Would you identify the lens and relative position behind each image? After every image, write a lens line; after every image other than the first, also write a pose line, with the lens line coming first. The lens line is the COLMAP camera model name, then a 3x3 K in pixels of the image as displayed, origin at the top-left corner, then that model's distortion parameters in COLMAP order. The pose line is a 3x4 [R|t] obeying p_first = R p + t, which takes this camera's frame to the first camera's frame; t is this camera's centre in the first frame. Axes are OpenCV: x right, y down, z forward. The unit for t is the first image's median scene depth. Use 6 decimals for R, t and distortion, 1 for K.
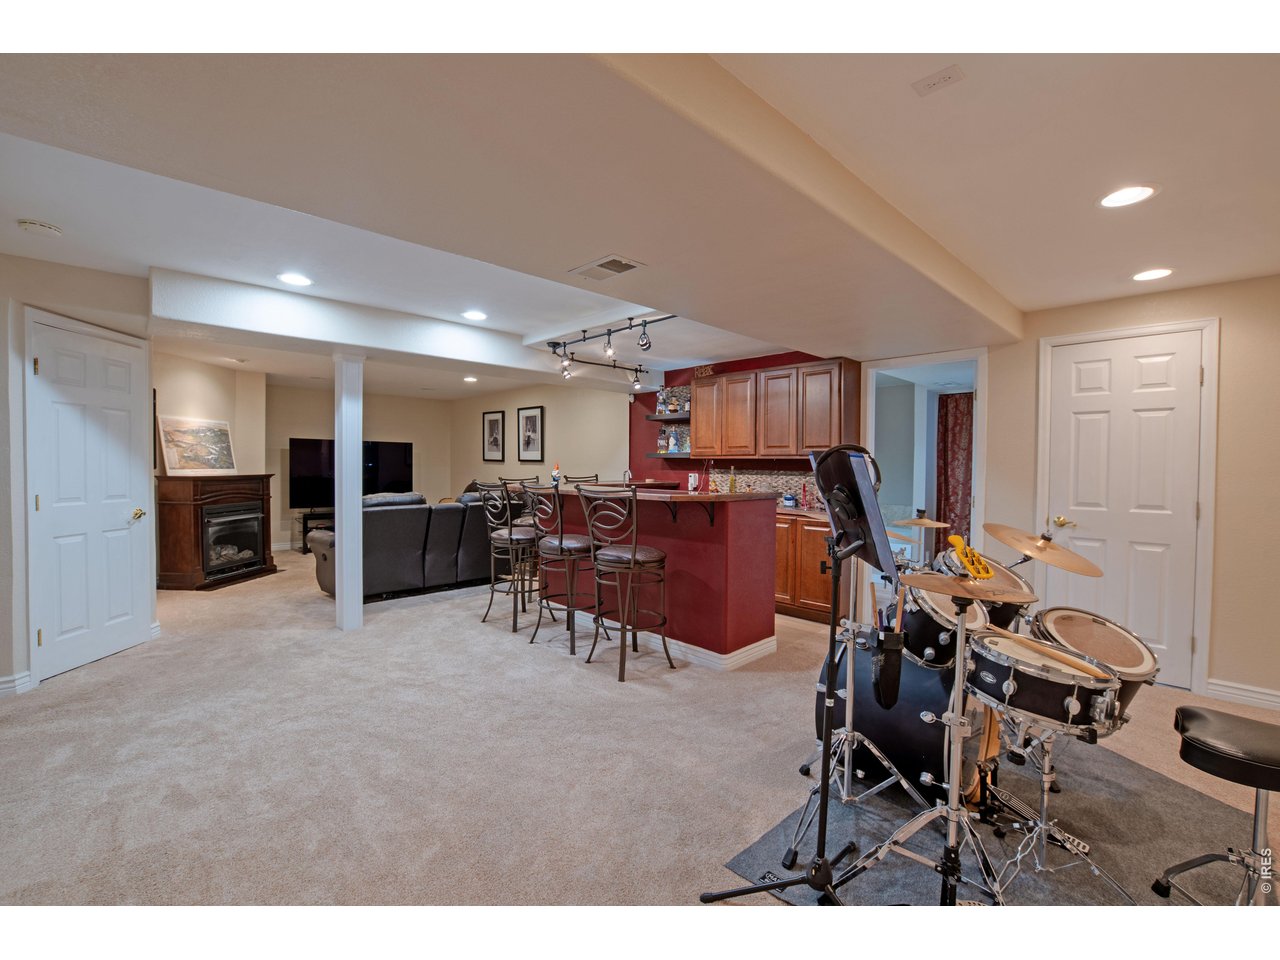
lens RADIAL K [[595.6, 0, 640.0], [0, 595.6, 480.0], [0, 0, 1]] dist [-0.026752, 0.001722]
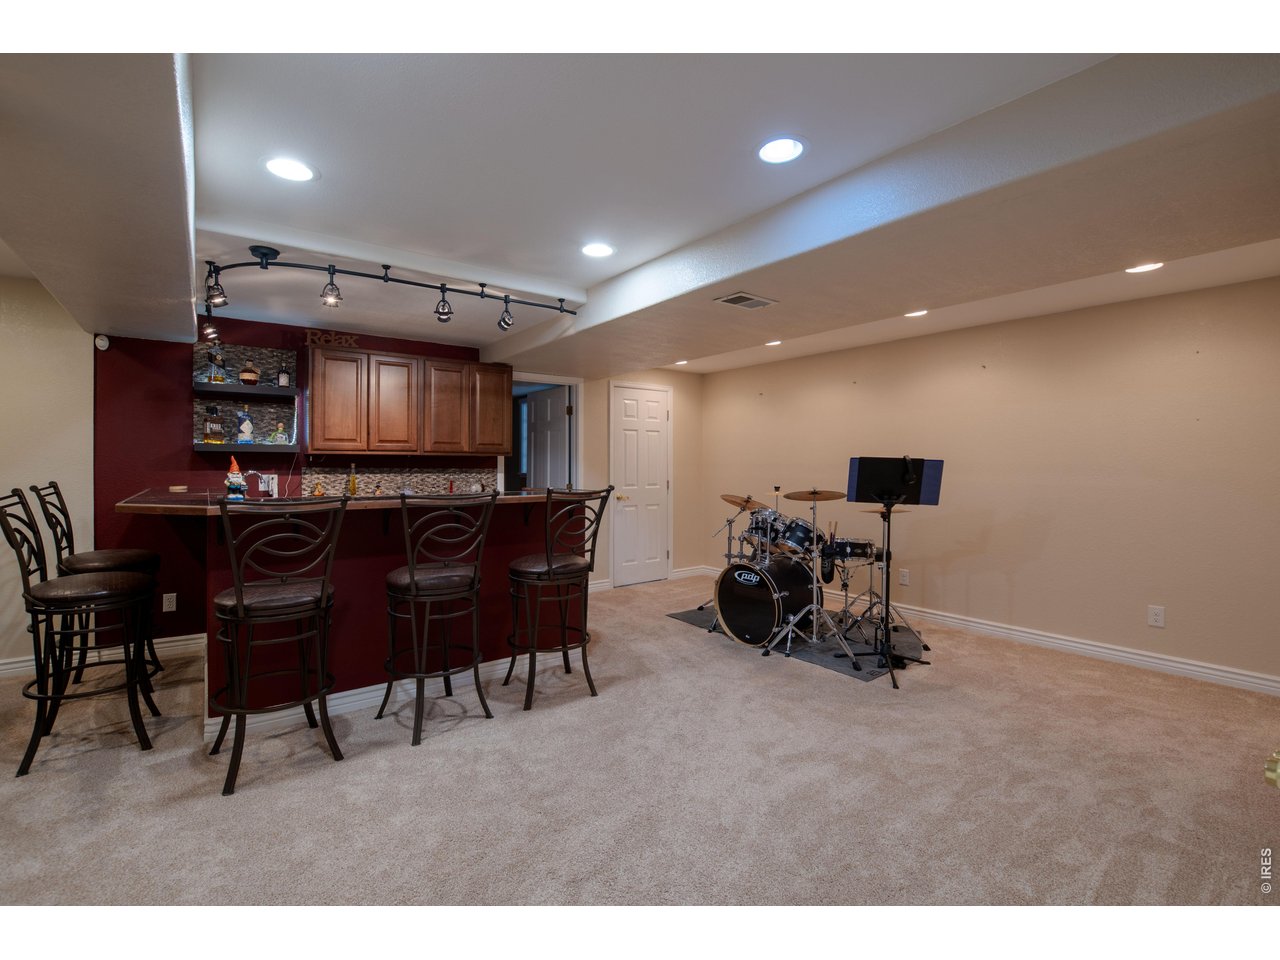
lens RADIAL K [[593.9, 0, 639.6], [0, 593.9, 461.4], [0, 0, 1]] dist [-0.023184, 0.000081]
pose [[0.102760, -0.002285, 0.994704, -0.680927], [0.023936, 0.999713, -0.000176, -0.018571], [-0.994418, 0.023828, 0.102785, 0.595386]]
